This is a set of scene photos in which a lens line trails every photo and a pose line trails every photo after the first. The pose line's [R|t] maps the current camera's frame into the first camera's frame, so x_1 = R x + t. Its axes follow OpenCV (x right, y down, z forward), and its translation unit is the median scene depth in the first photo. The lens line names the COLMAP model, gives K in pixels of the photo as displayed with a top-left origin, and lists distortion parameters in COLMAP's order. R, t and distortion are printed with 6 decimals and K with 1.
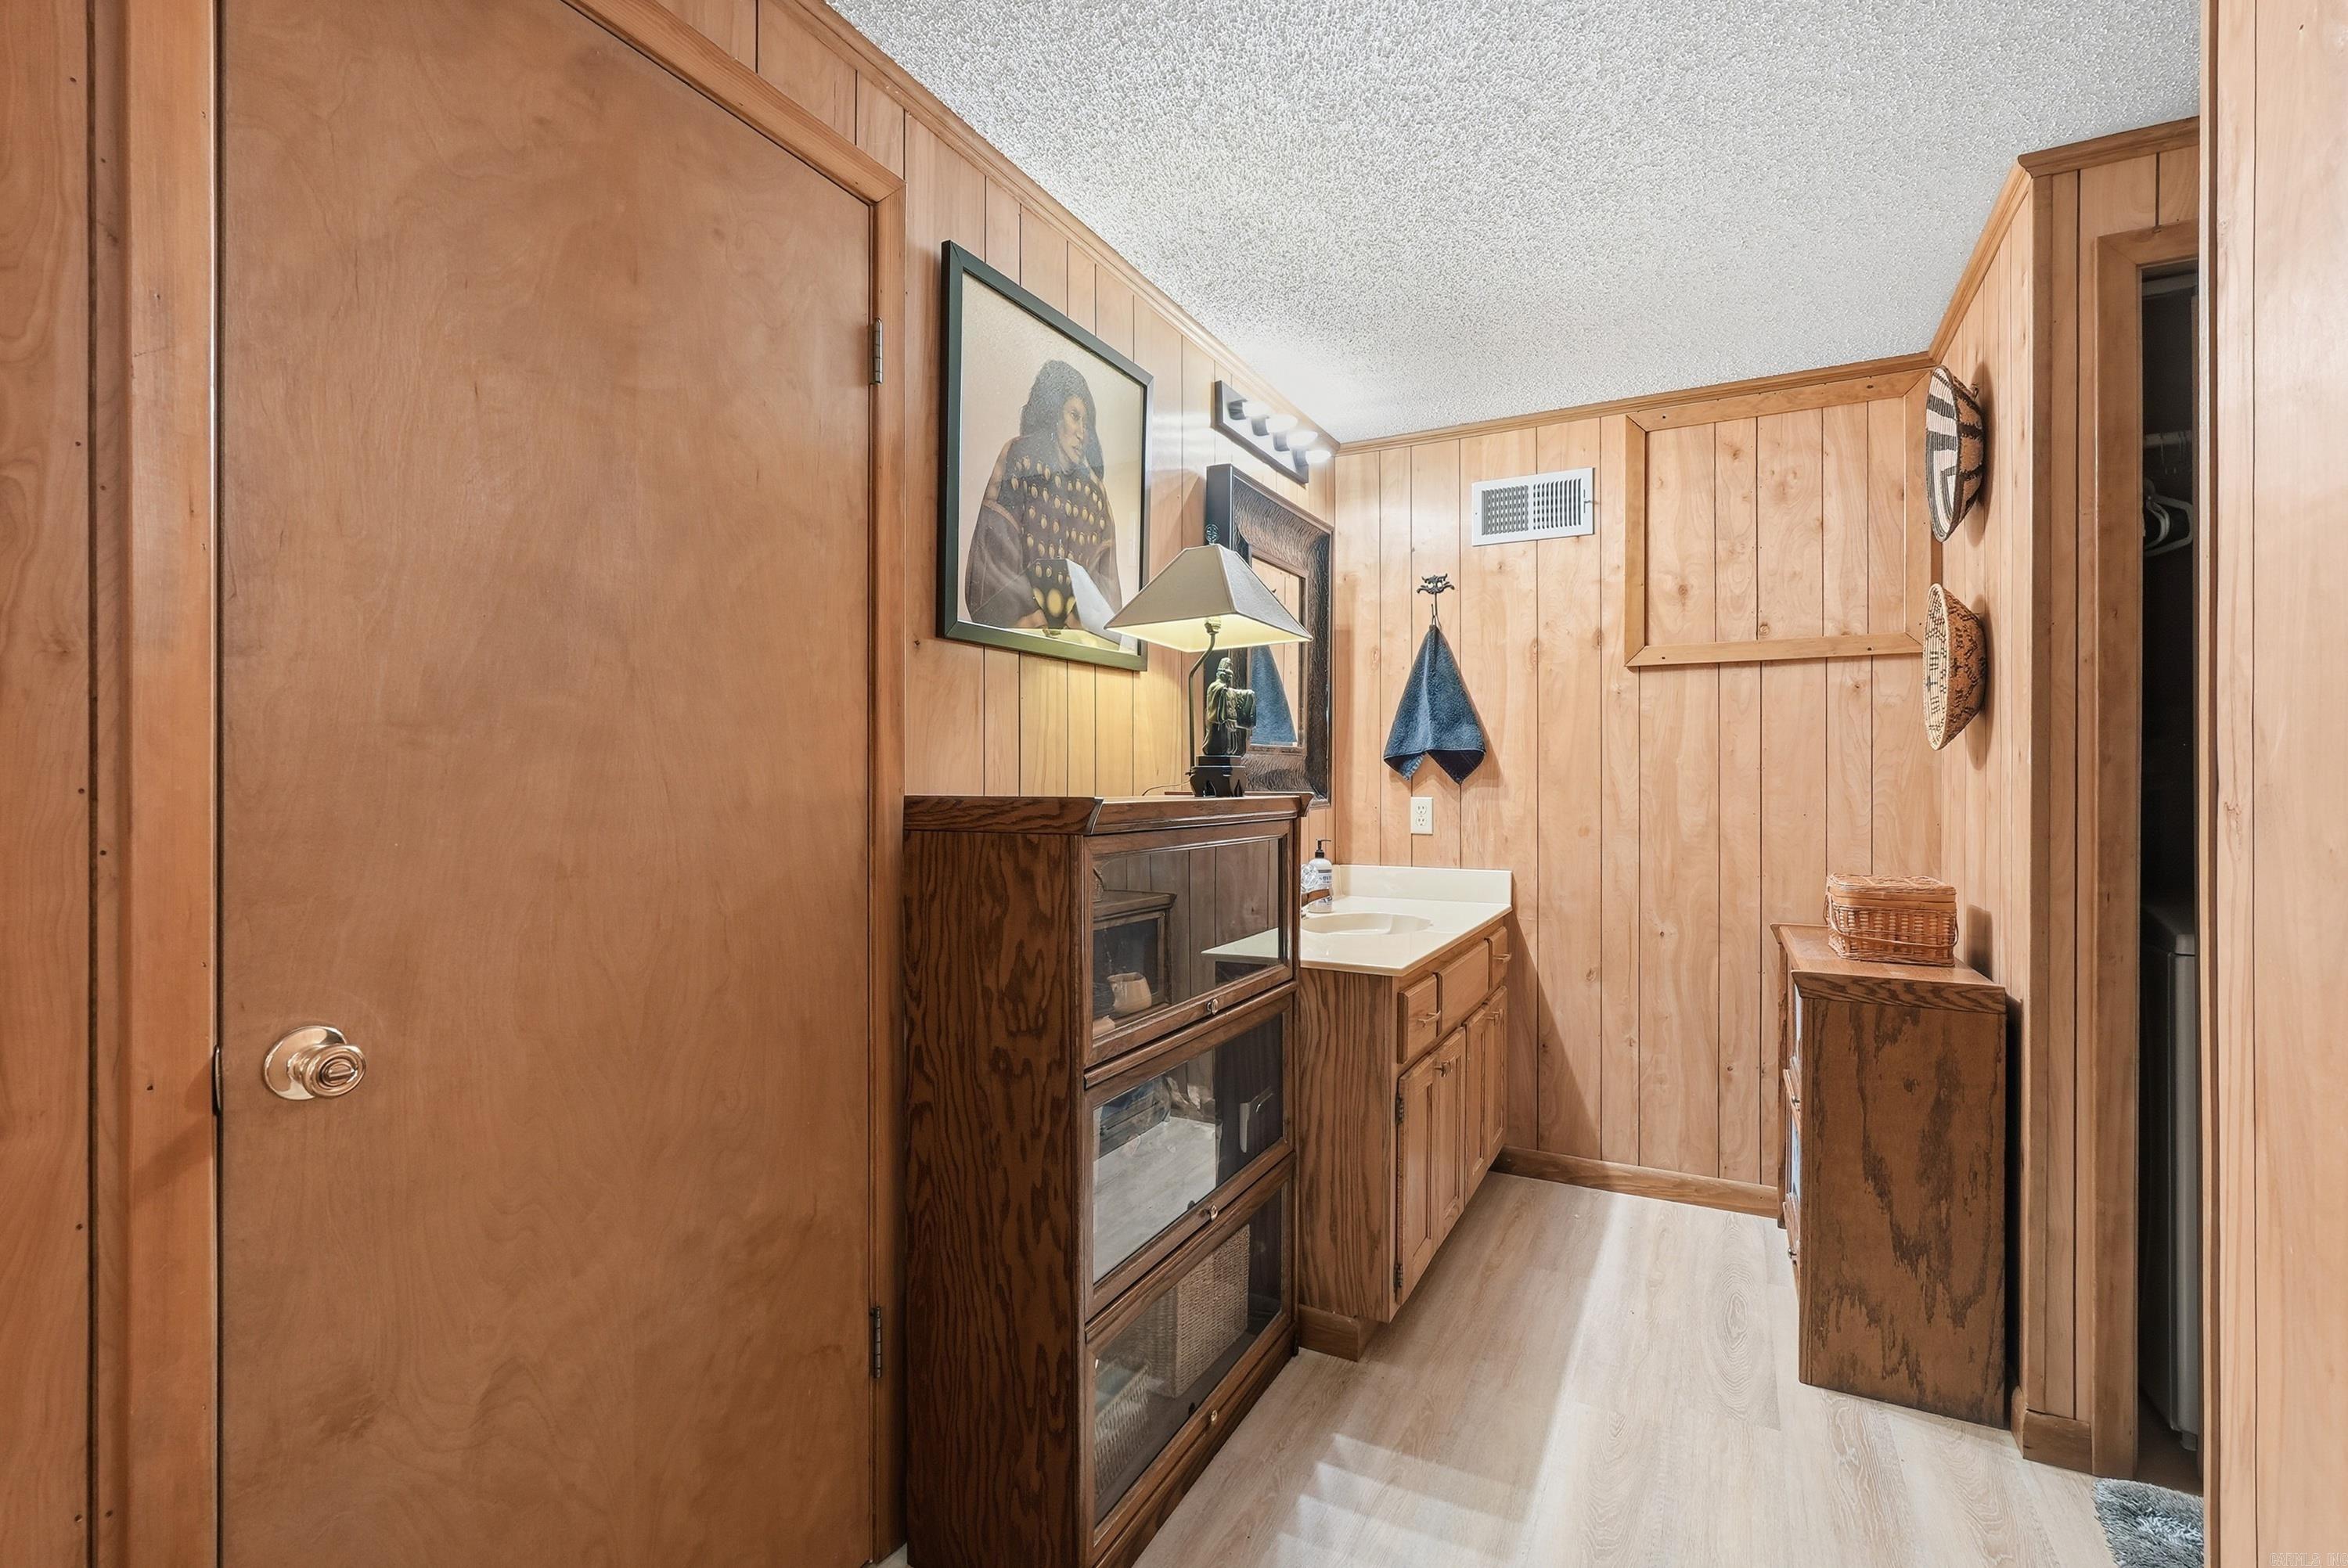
lens RADIAL K [[1057.4, 0, 1168.2], [0, 1057.4, 775.1], [0, 0, 1]] dist [-0.012114, 0.006422]
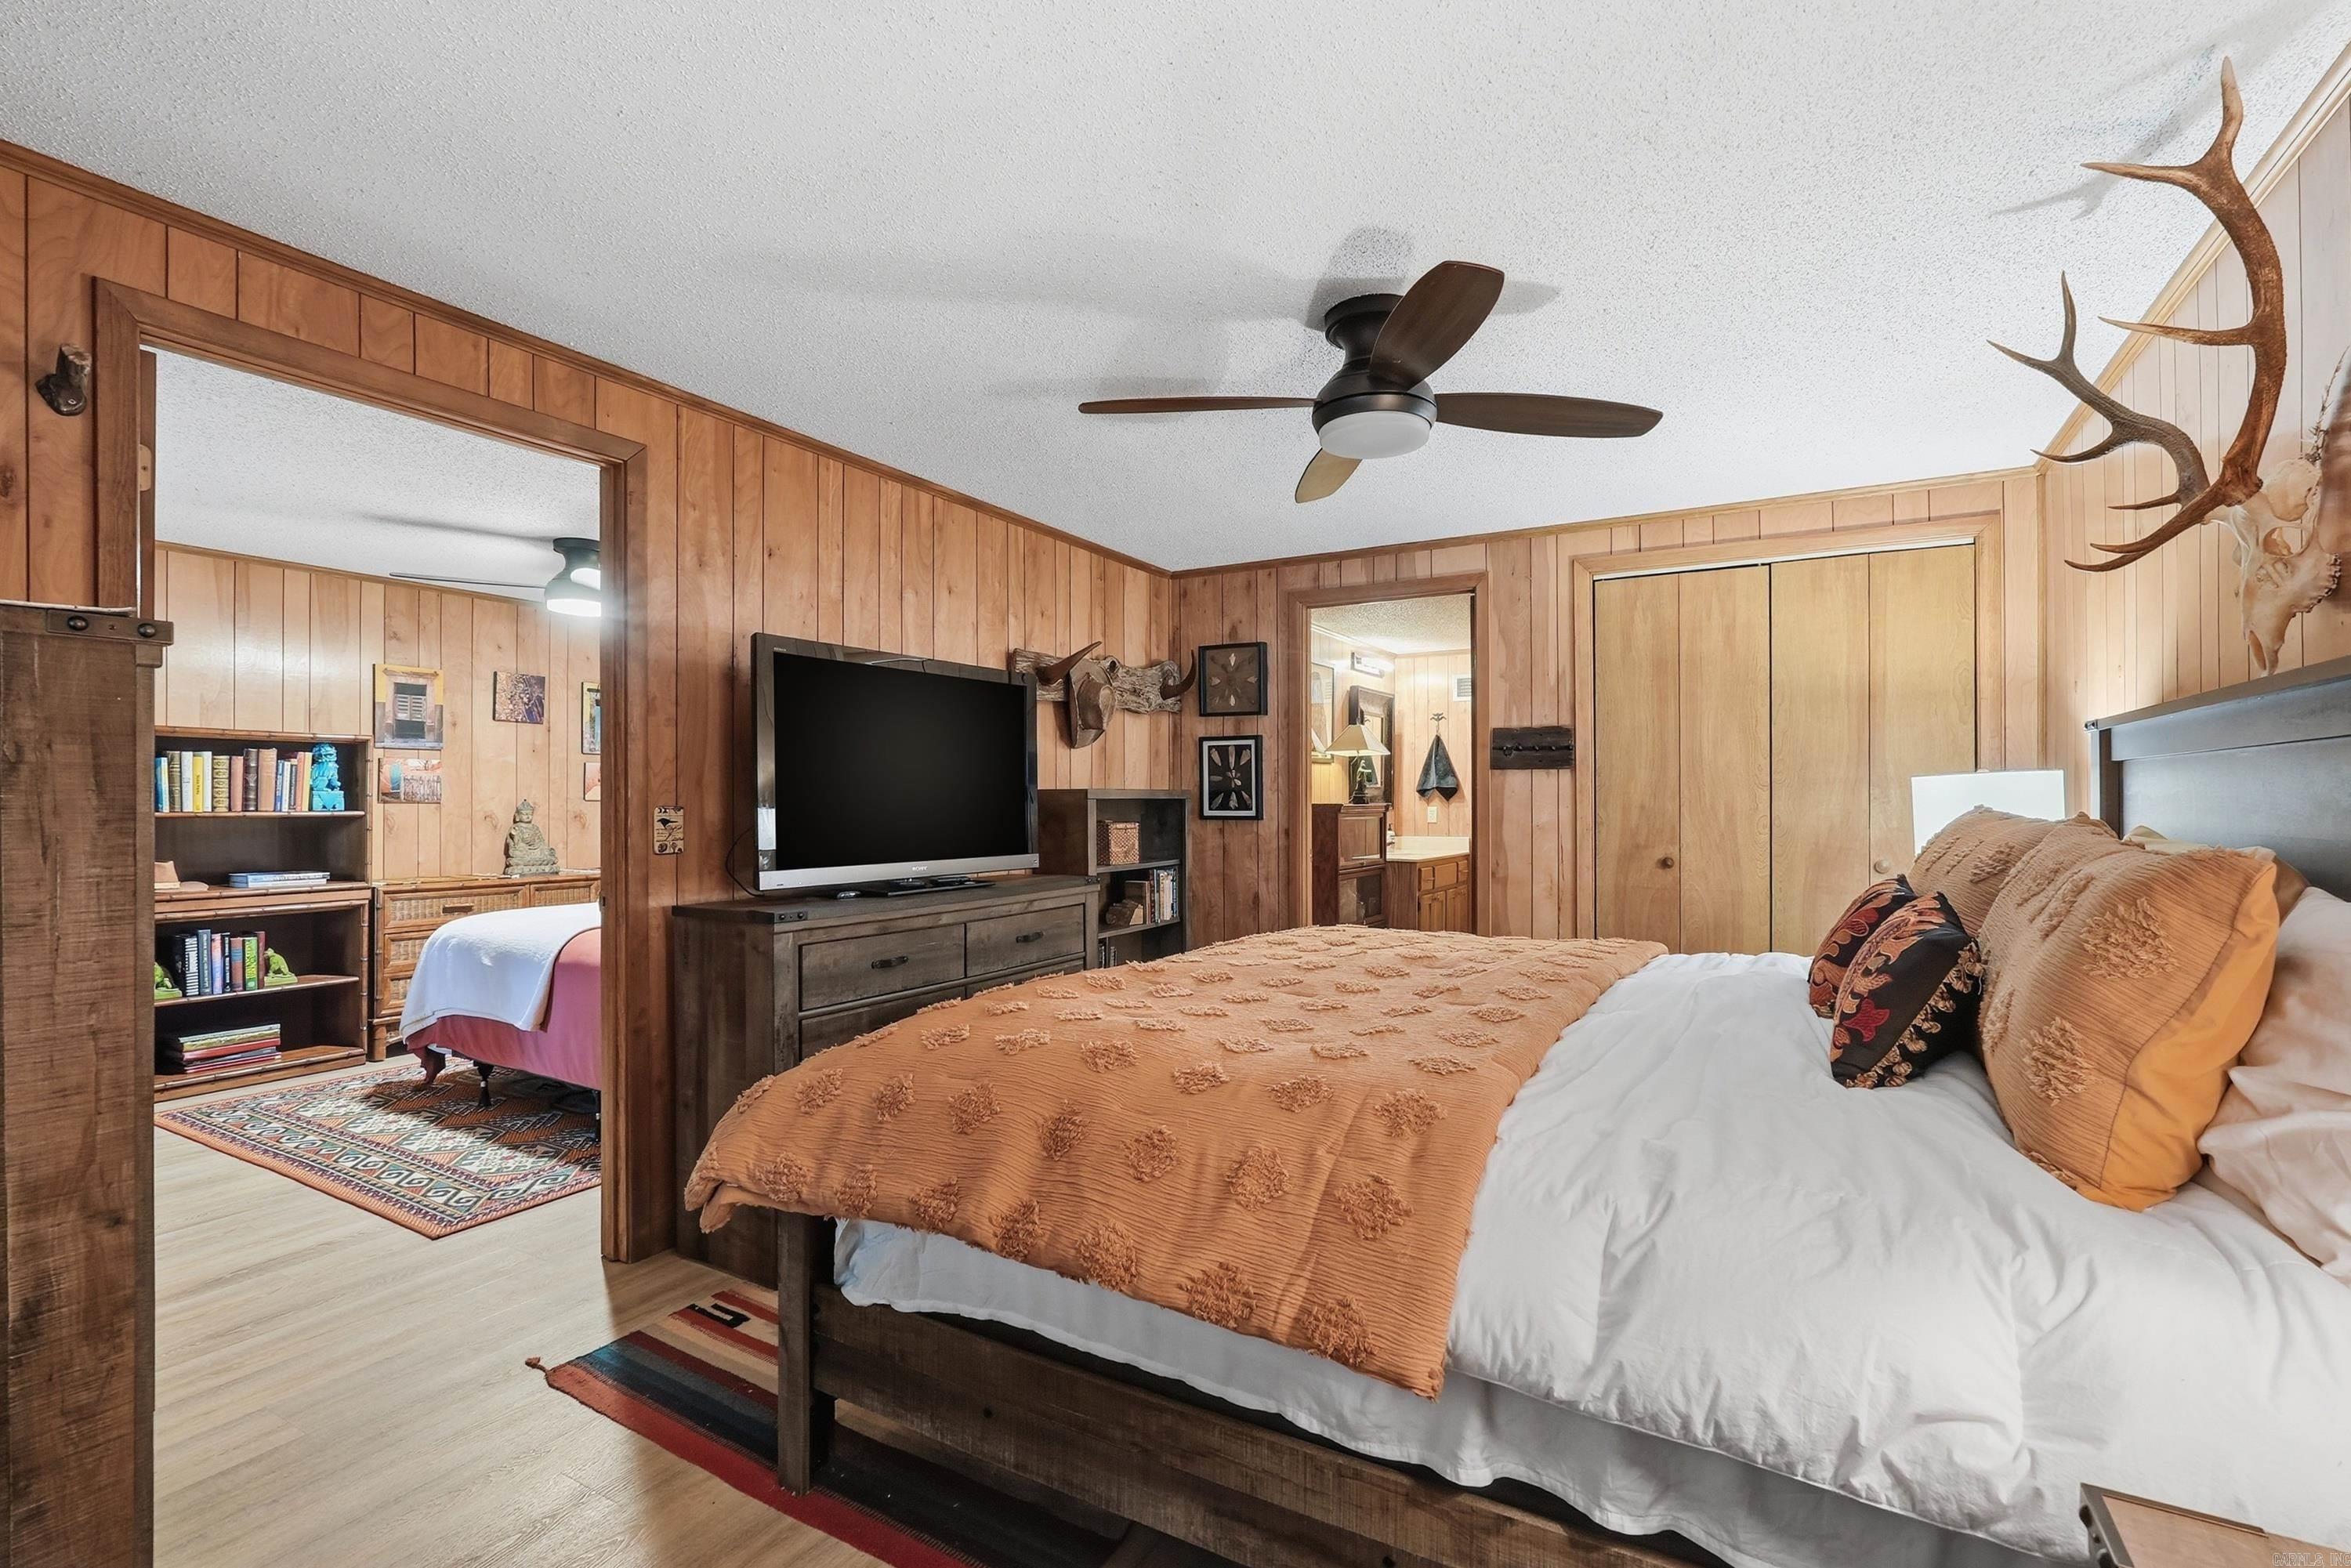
lens RADIAL K [[1058.8, 0, 1169.7], [0, 1058.8, 775.1], [0, 0, 1]] dist [-0.012114, 0.006422]
pose [[0.999182, -0.000464, -0.040442, -0.277595], [-0.000203, 0.999864, -0.016494, -0.012483], [0.040444, 0.016489, 0.999046, -1.532894]]
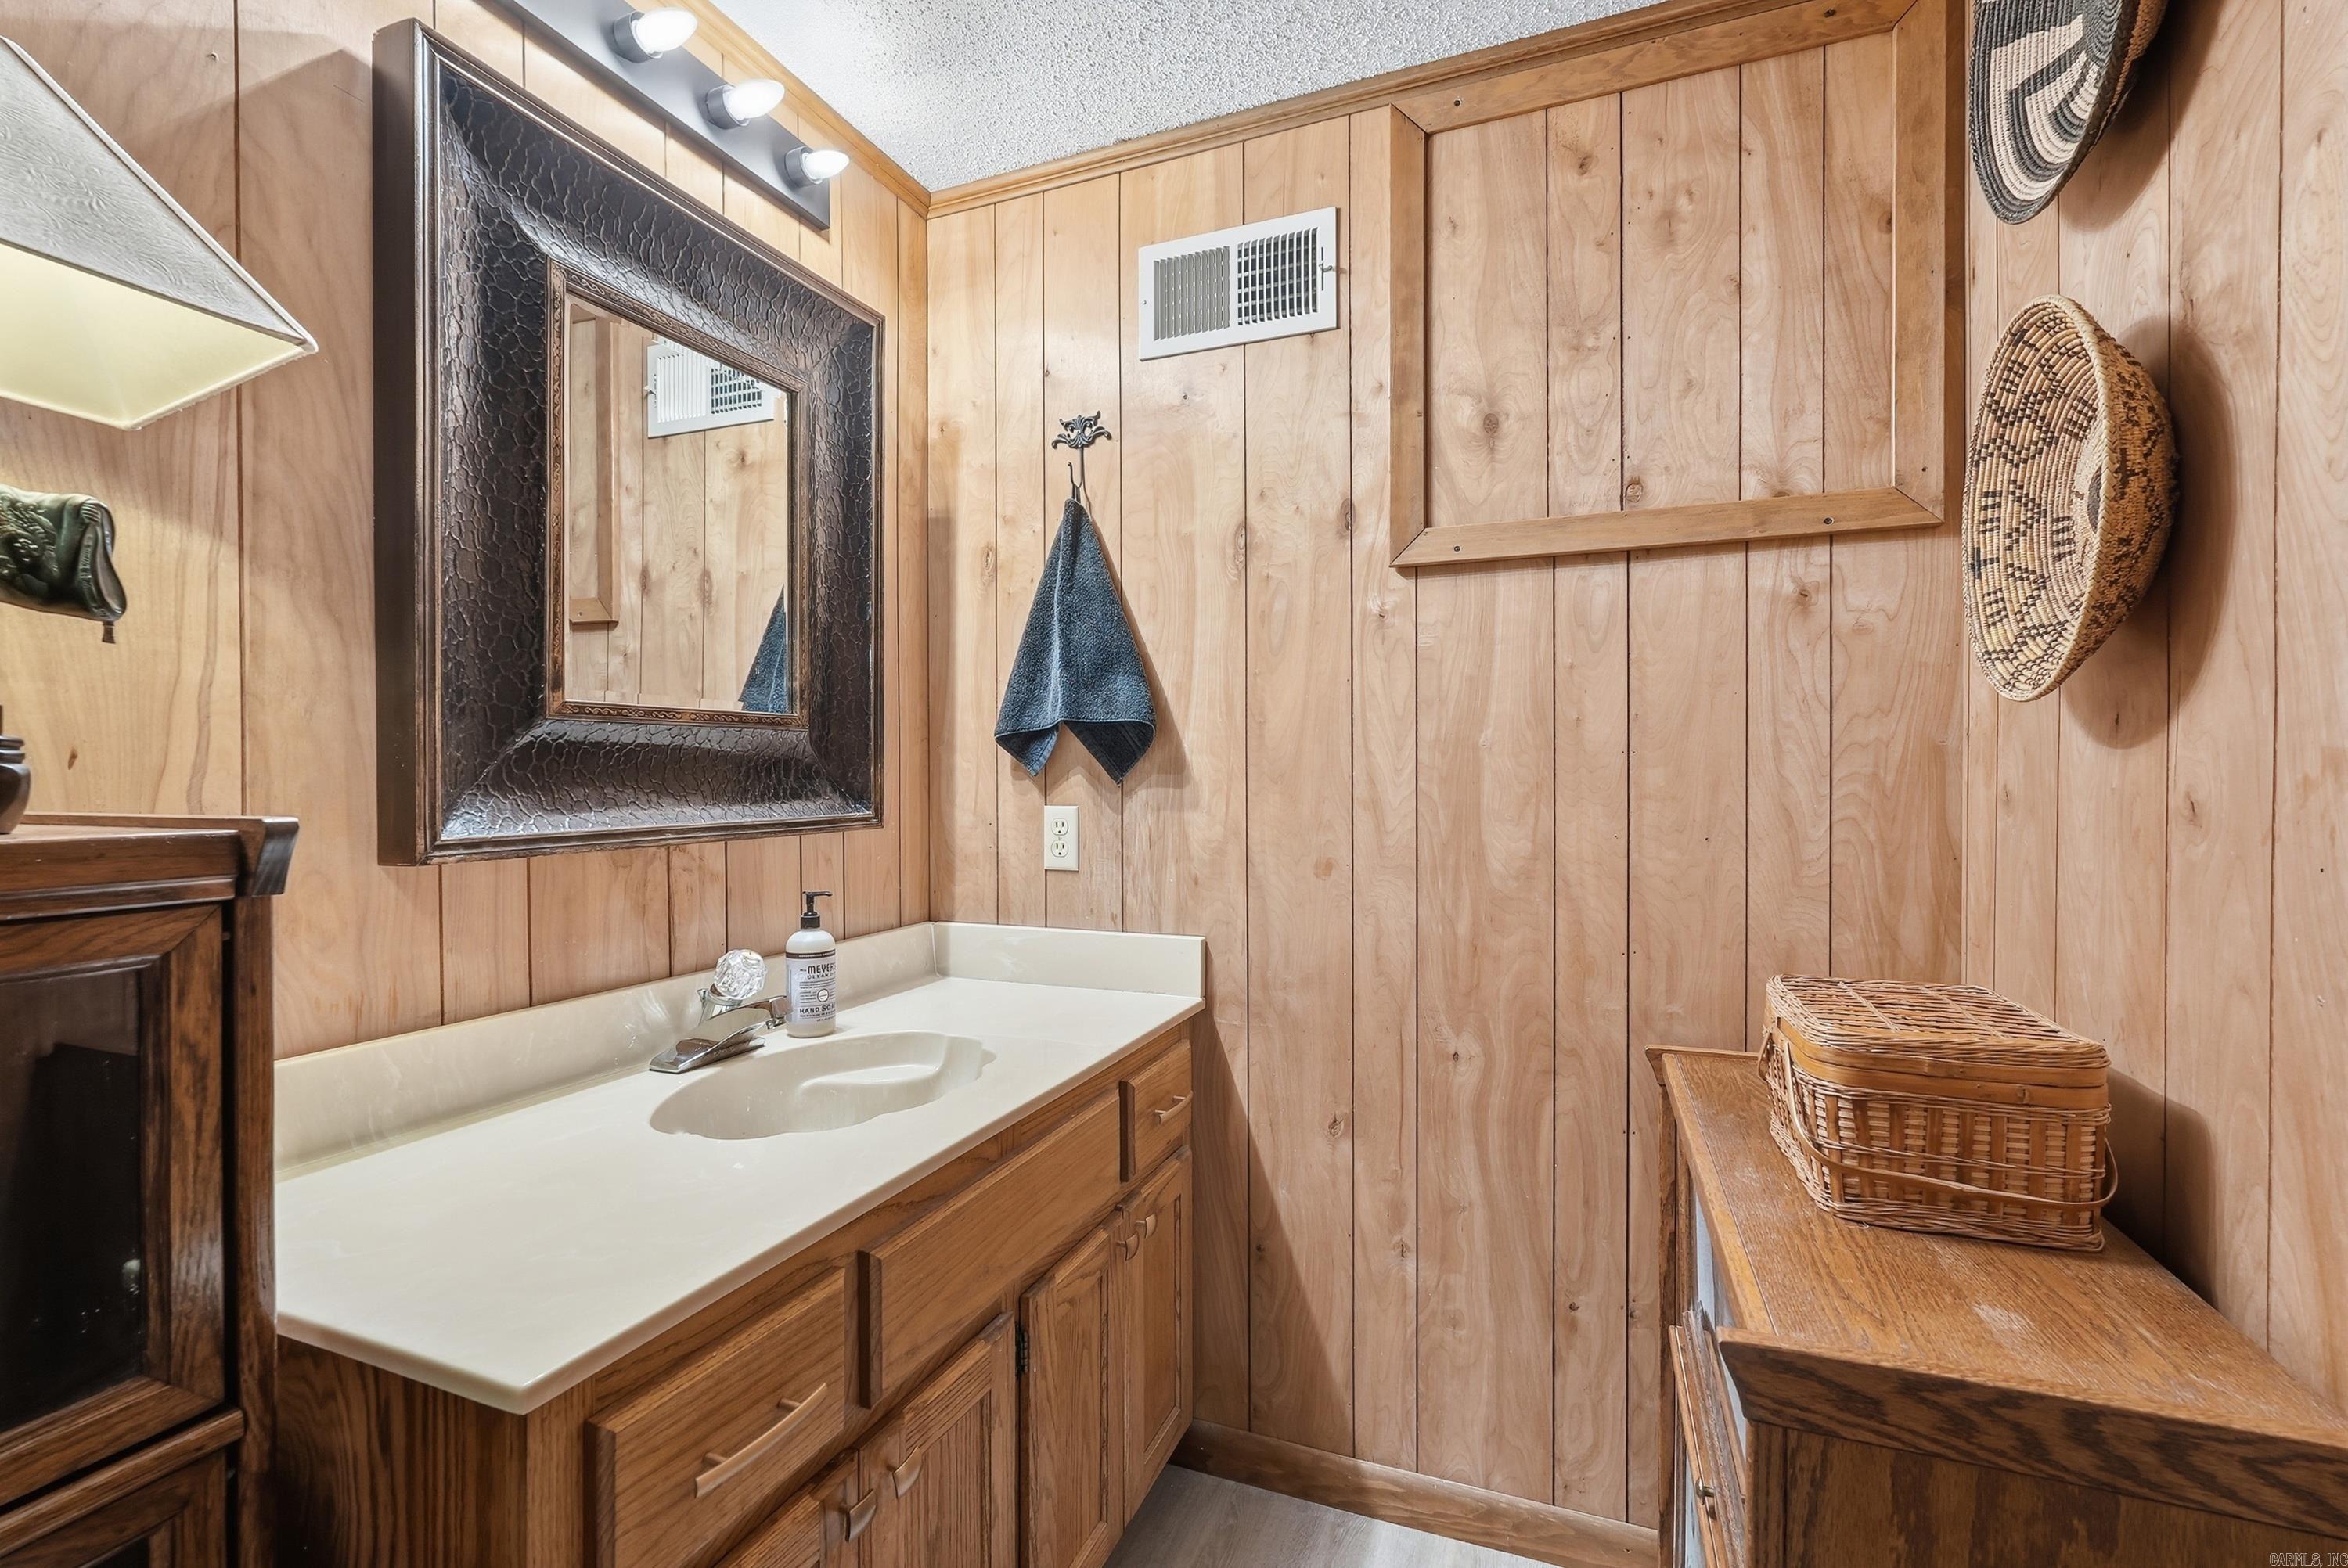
lens RADIAL K [[1038.9, 0, 1170.0], [0, 1038.9, 779.7], [0, 0, 1]] dist [-0.015171, 0.009026]
pose [[0.995068, -0.004677, 0.099089, 0.268867], [0.003783, 0.999950, 0.009209, 0.002041], [-0.099127, -0.008788, 0.995036, 0.482410]]
